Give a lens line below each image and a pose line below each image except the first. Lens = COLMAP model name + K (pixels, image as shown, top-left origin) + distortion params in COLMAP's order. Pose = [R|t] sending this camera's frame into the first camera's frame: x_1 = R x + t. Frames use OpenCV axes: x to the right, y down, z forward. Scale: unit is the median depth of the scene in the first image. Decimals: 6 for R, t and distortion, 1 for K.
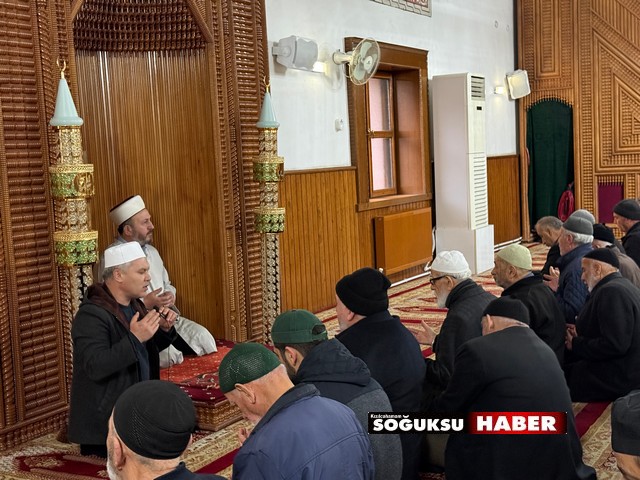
lens RADIAL K [[892.5, 0, 324.3], [0, 892.5, 238.7], [0, 0, 1]] dist [0.090934, 0.043582]
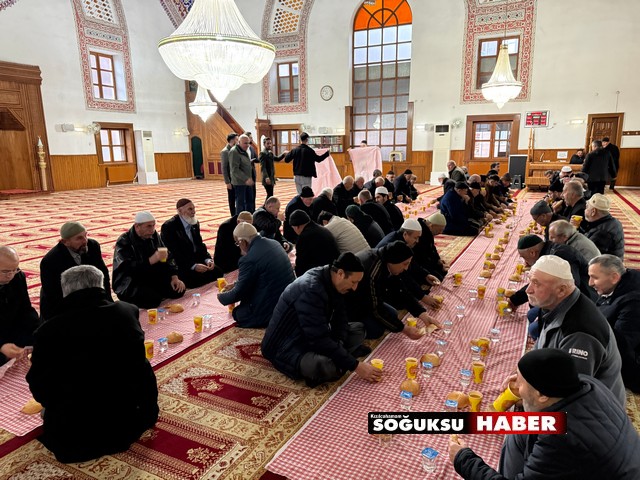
lens RADIAL K [[447.1, 0, 322.3], [0, 447.1, 241.1], [0, 0, 1]] dist [0.090209, -0.119553]
pose [[0.998283, 0.027202, 0.051882, 0.965897], [-0.032974, 0.992949, 0.113866, 0.041158], [-0.048419, -0.115381, 0.992141, -1.134486]]
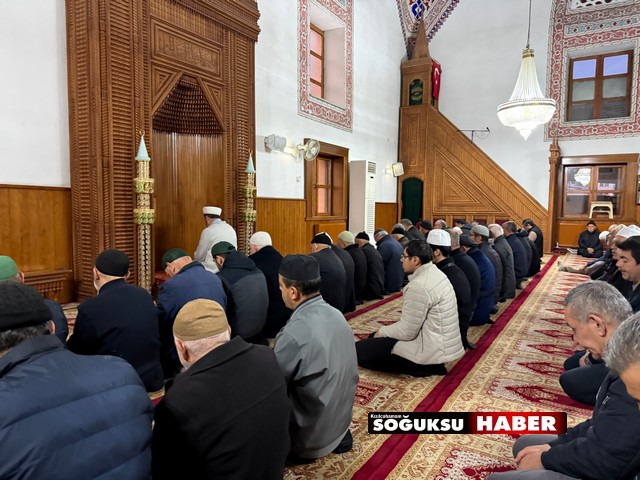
lens RADIAL K [[447.1, 0, 322.3], [0, 447.1, 241.1], [0, 0, 1]] dist [0.090209, -0.119553]
pose [[0.997993, 0.062460, -0.010447, 0.092048], [-0.062622, 0.997910, -0.015949, 0.031927], [0.009429, 0.016571, 0.999818, -0.052215]]
